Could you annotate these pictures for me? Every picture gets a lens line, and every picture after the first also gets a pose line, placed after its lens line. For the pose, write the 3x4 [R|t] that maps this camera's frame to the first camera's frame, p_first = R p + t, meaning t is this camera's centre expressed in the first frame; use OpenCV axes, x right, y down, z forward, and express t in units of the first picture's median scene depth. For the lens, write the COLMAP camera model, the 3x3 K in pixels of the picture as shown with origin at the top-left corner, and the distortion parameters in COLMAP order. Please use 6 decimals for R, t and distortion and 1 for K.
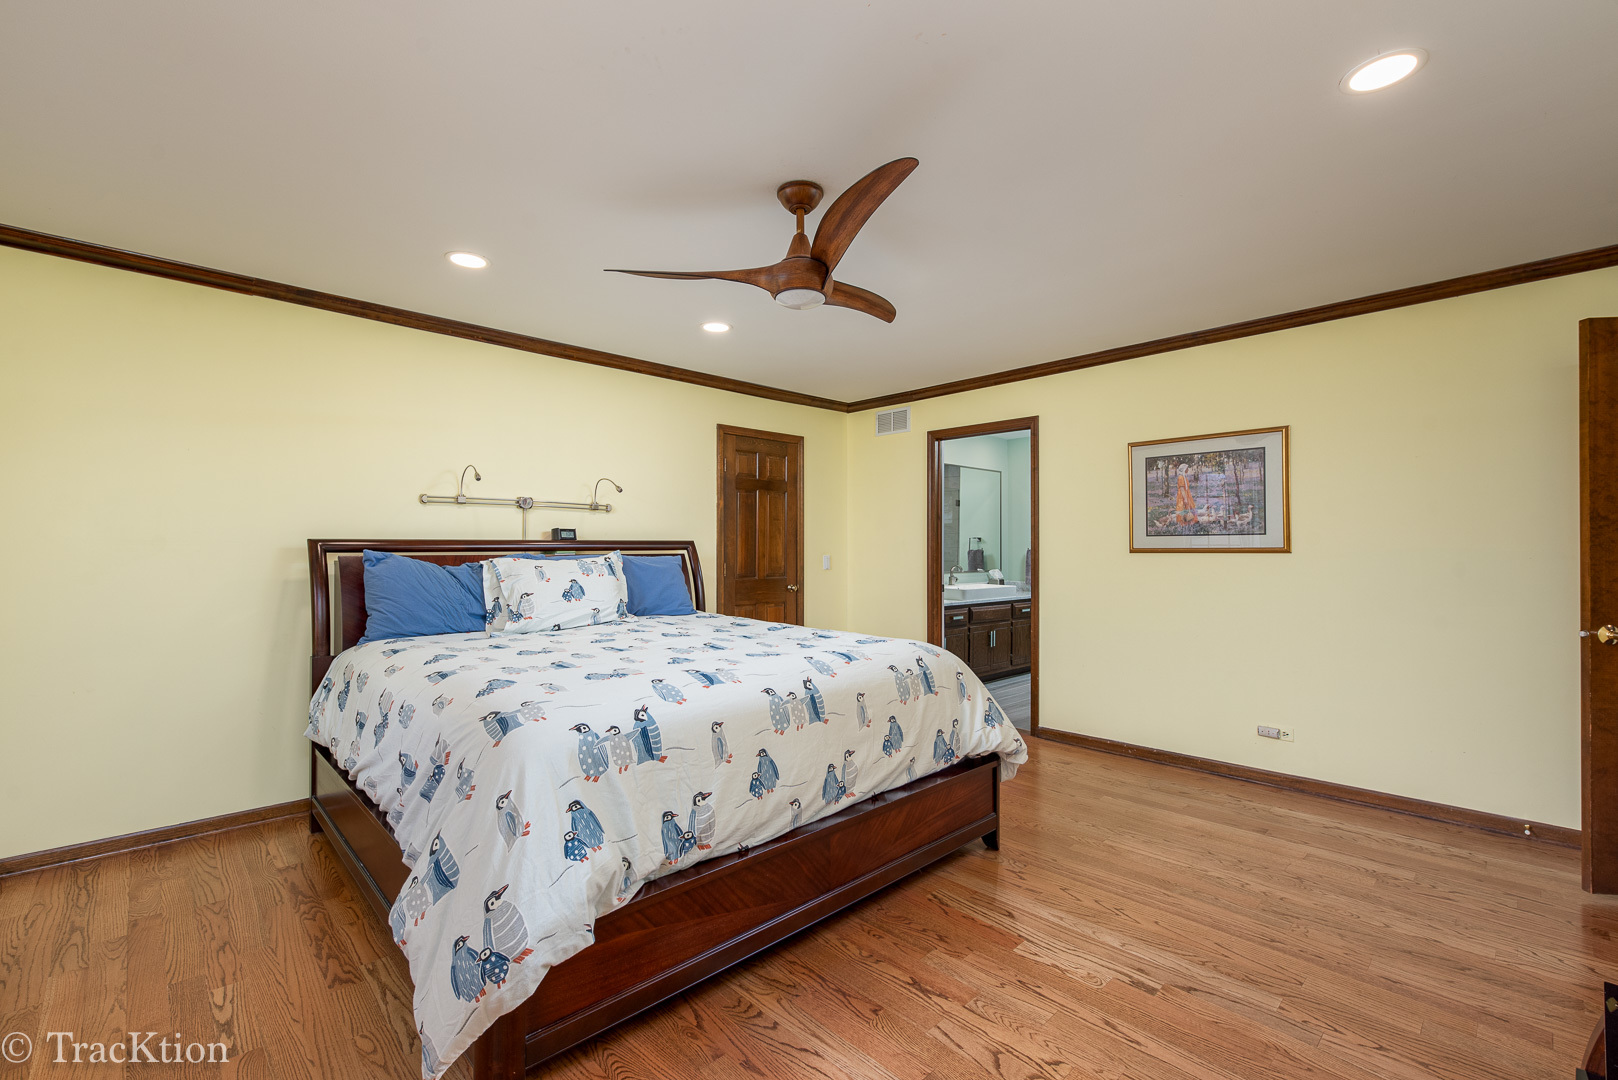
lens RADIAL K [[714.8, 0, 806.0], [0, 714.8, 547.0], [0, 0, 1]] dist [0.002786, -0.002174]
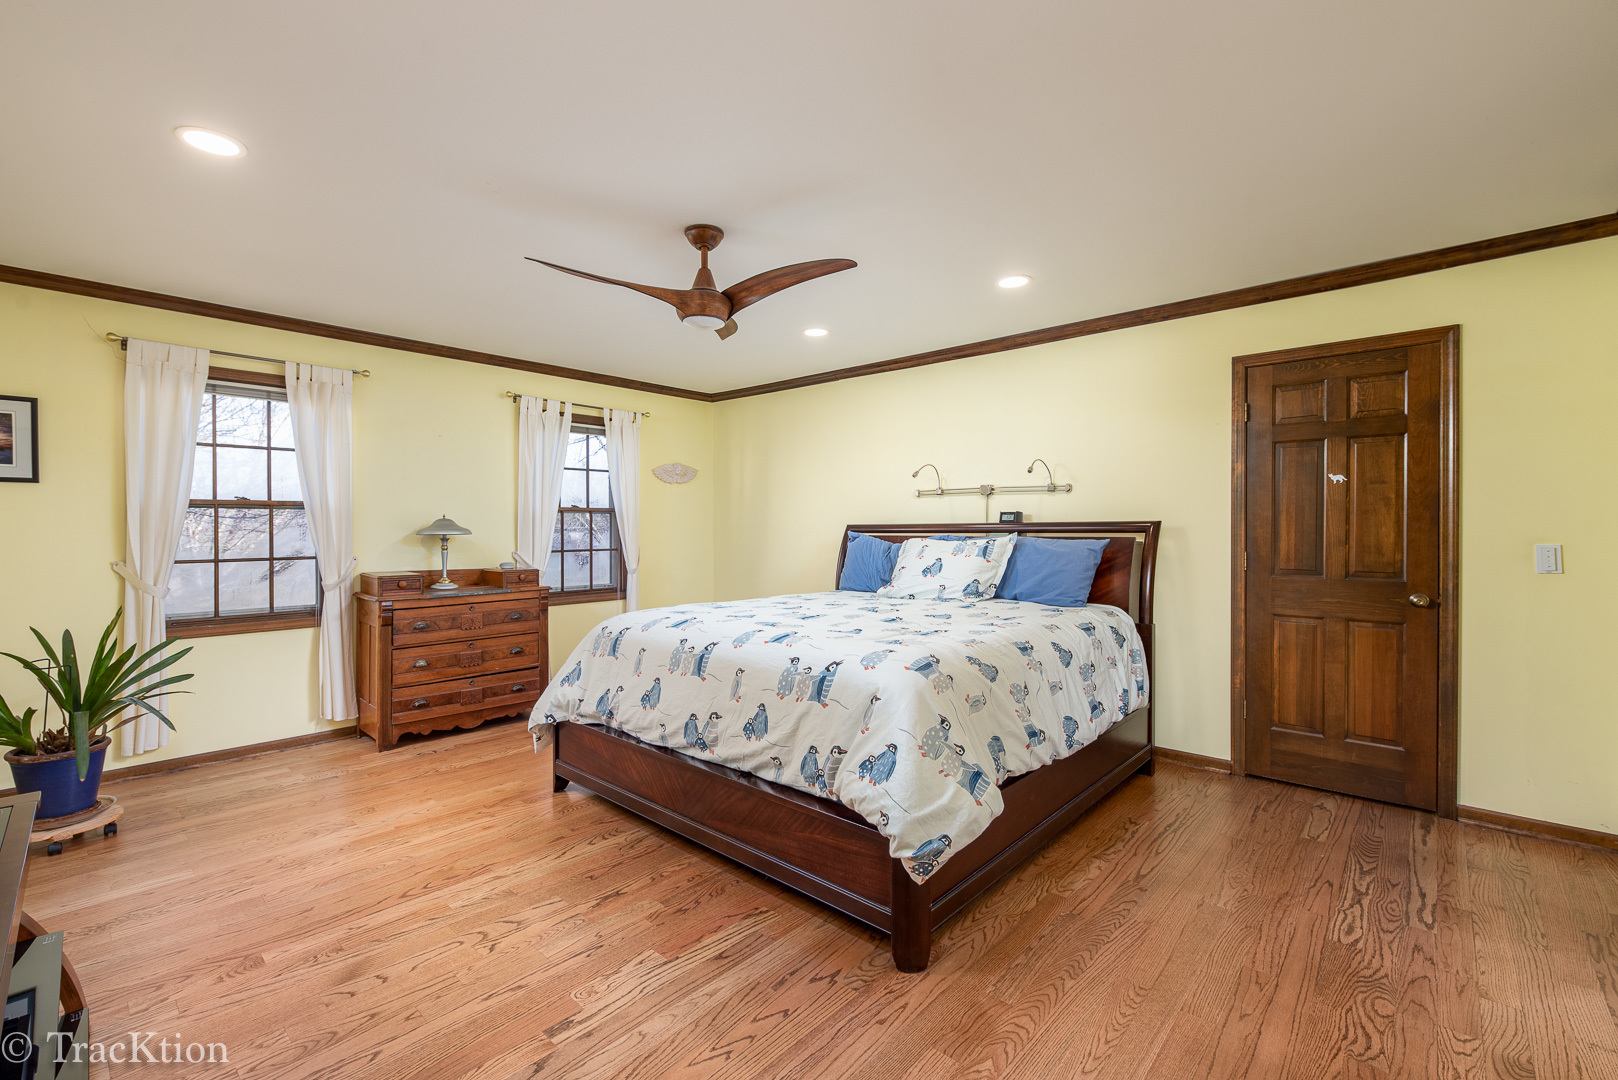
lens RADIAL K [[714.8, 0, 809.3], [0, 714.8, 535.1], [0, 0, 1]] dist [0.002786, -0.002174]
pose [[0.050339, 0.009300, -0.998689, 1.103607], [0.001858, 0.999954, 0.009405, -0.002702], [0.998730, -0.002329, 0.050320, 1.022264]]
